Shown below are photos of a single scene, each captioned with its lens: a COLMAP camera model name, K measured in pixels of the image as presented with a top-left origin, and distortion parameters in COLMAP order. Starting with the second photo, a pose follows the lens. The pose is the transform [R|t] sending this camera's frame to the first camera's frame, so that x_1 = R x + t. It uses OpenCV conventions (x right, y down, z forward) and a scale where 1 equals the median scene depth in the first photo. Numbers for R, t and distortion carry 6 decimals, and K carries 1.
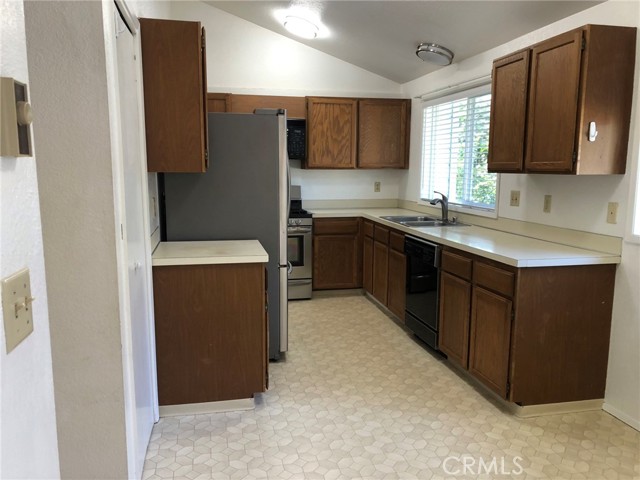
lens RADIAL K [[521.3, 0, 320.0], [0, 521.3, 240.0], [0, 0, 1]] dist [0.005015, -0.009128]
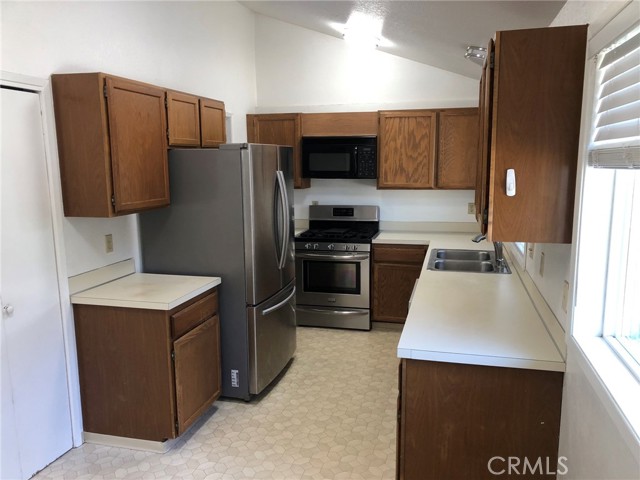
lens RADIAL K [[521.3, 0, 320.0], [0, 521.3, 240.0], [0, 0, 1]] dist [0.005015, -0.009128]
pose [[0.896062, 0.056201, -0.440356, 0.298572], [-0.049400, 0.998417, 0.026902, -0.067155], [0.441171, -0.002352, 0.897420, 0.127825]]
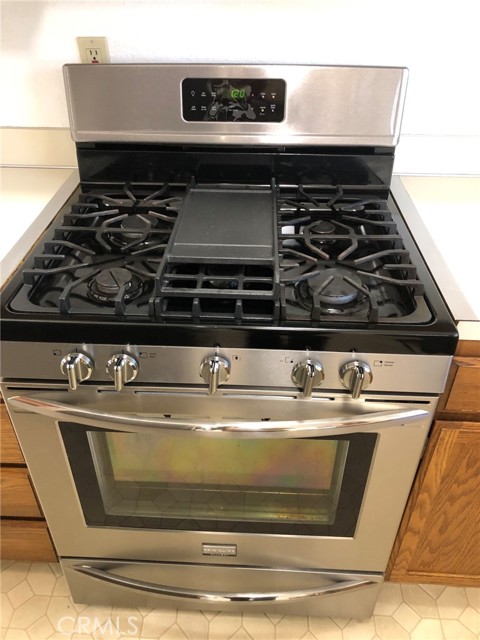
lens RADIAL K [[521.3, 0, 240.0], [0, 521.3, 320.0], [0, 0, 1]] dist [0.005015, -0.009128]
pose [[0.965398, 0.156585, -0.208539, -0.044710], [-0.034397, 0.869138, 0.493372, -0.122587], [0.258504, -0.469127, 0.844450, 0.825690]]
